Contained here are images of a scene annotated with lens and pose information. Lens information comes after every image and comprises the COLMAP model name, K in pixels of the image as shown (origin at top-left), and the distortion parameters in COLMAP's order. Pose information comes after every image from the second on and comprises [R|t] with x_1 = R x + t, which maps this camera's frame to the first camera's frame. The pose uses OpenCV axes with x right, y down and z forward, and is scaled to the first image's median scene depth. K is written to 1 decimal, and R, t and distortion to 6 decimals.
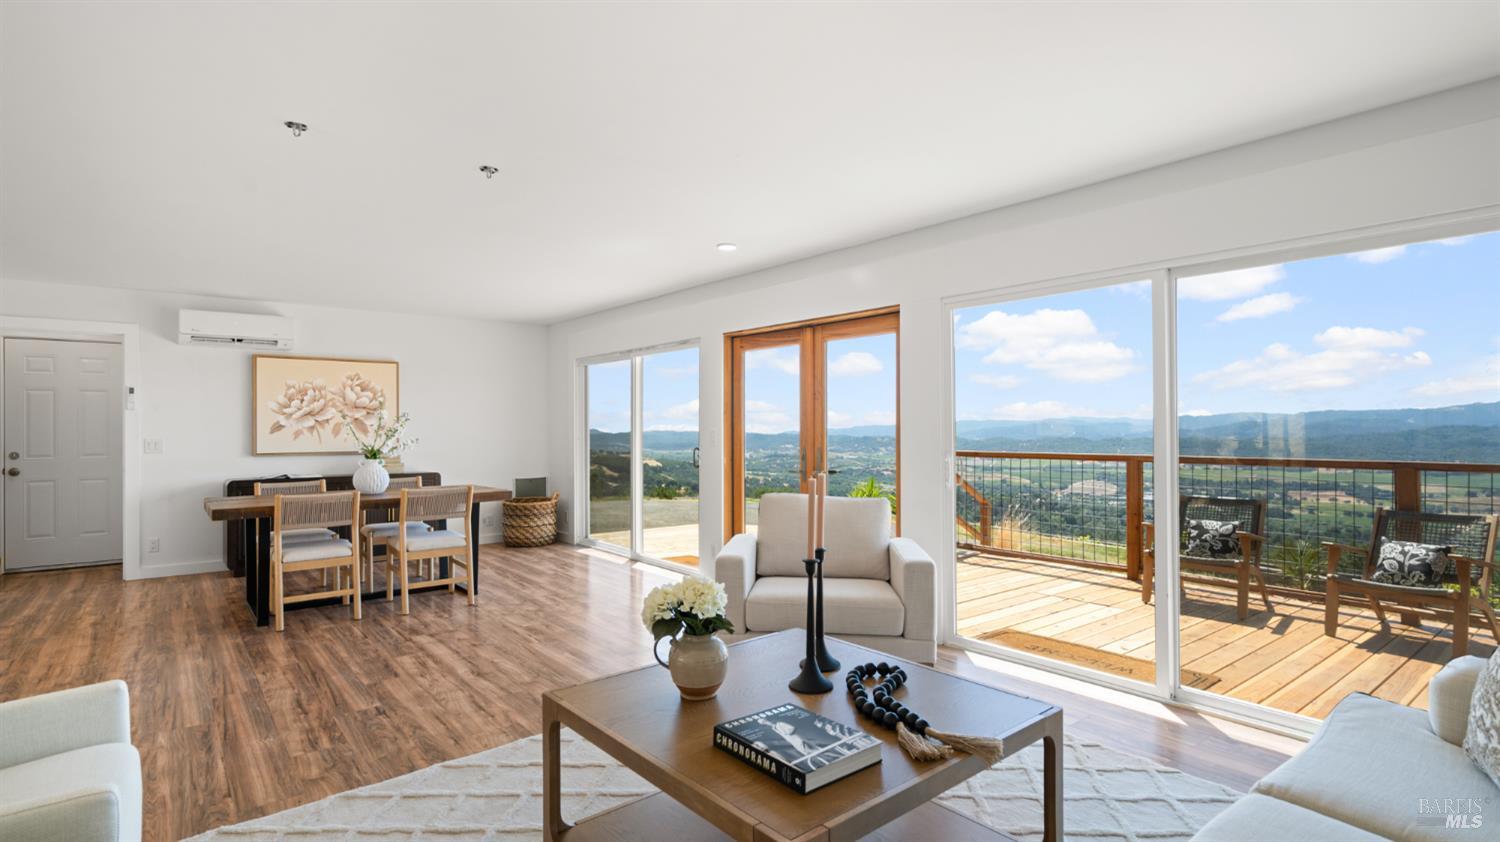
lens RADIAL K [[743.7, 0, 750.0], [0, 743.7, 421.0], [0, 0, 1]] dist [0.007385, -0.000015]
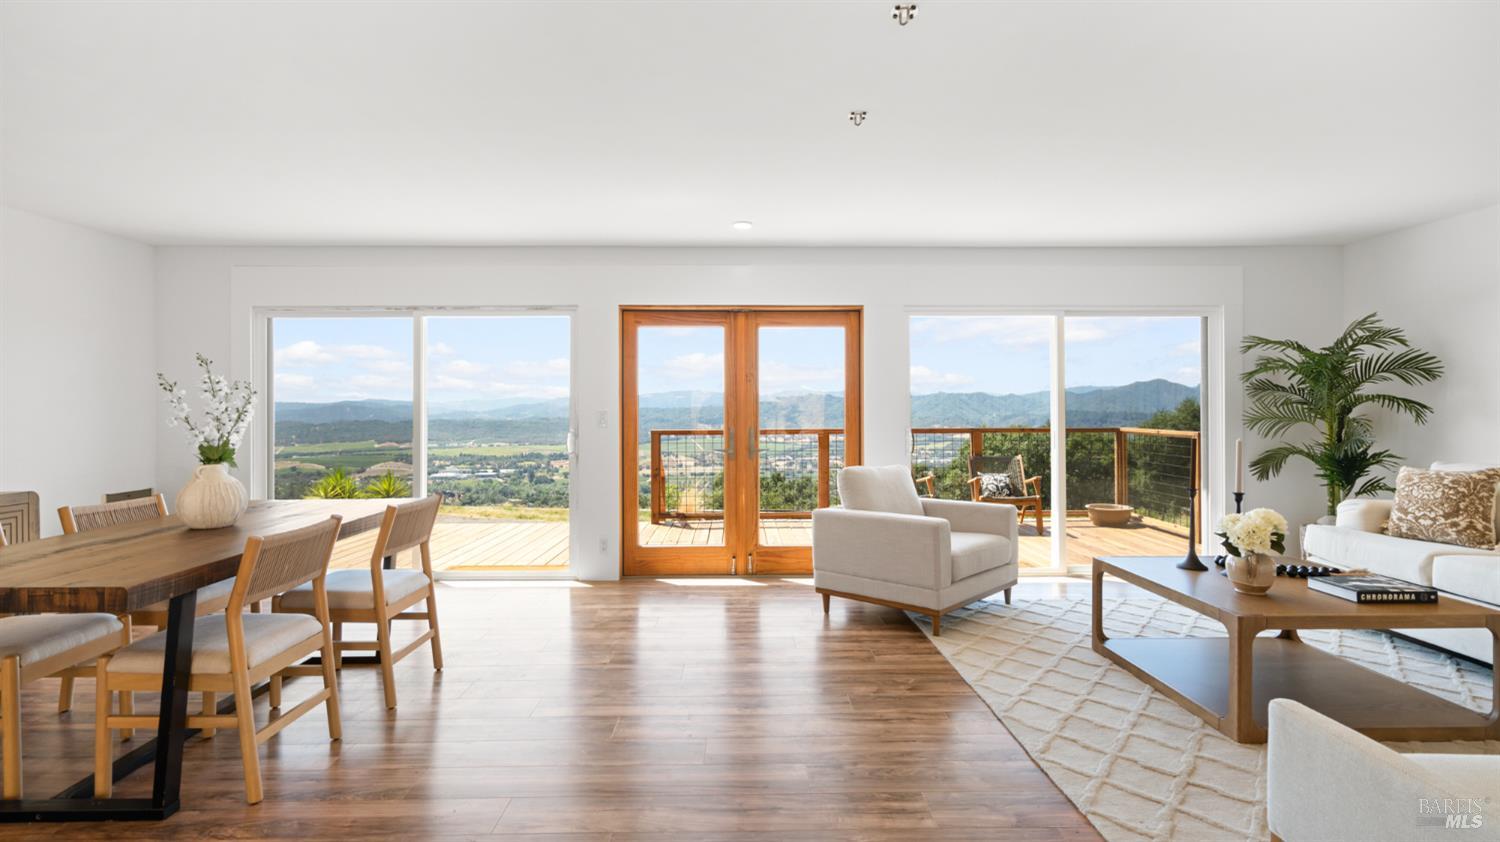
lens RADIAL K [[717.6, 0, 755.0], [0, 717.6, 398.9], [0, 0, 1]] dist [0.000859, -0.000402]
pose [[0.613991, 0.010353, 0.789245, -0.713294], [-0.004987, 0.999945, -0.009238, 0.005431], [-0.789297, 0.001736, 0.614009, 0.370170]]
